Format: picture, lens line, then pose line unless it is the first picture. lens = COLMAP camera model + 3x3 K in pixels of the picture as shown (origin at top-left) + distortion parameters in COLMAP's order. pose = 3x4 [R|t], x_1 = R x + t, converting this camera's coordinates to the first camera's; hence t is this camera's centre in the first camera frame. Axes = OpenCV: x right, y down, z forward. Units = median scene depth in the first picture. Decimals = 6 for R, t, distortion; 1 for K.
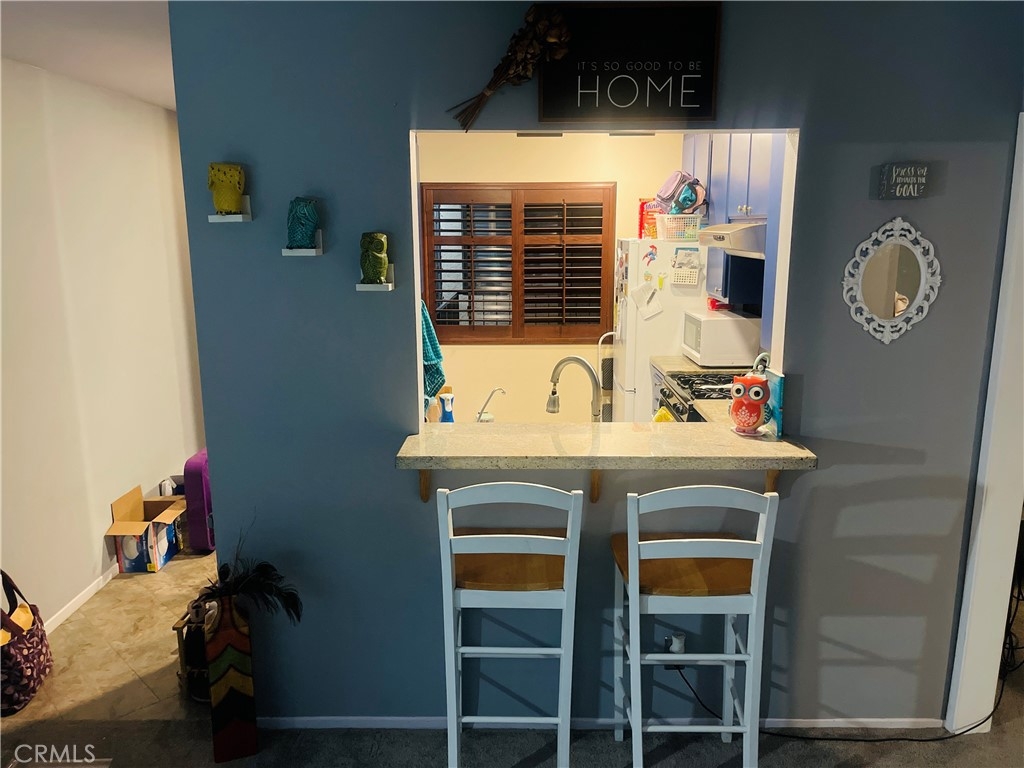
lens RADIAL K [[715.7, 0, 512.0], [0, 715.7, 384.0], [0, 0, 1]] dist [0.071974, -0.114315]
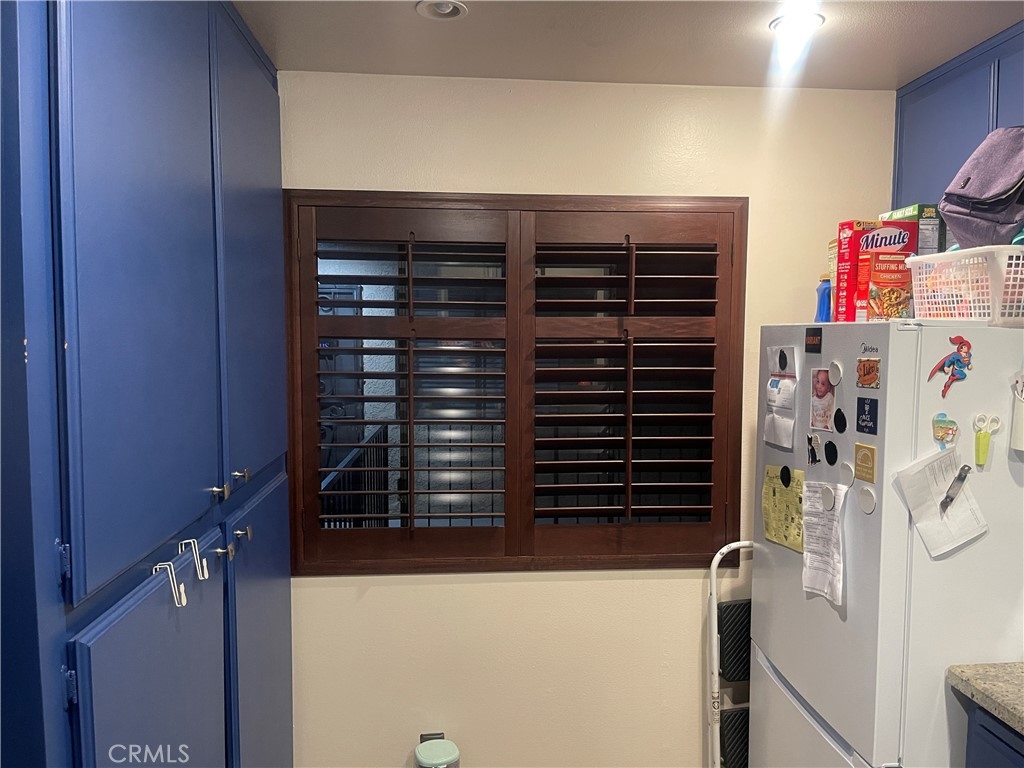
lens RADIAL K [[769.6, 0, 512.0], [0, 769.6, 384.0], [0, 0, 1]] dist [0.011280, -0.001523]
pose [[0.997159, 0.002116, 0.075295, -0.030639], [0.009023, 0.989051, -0.147295, -0.100655], [-0.074782, 0.147556, 0.986222, 0.557042]]
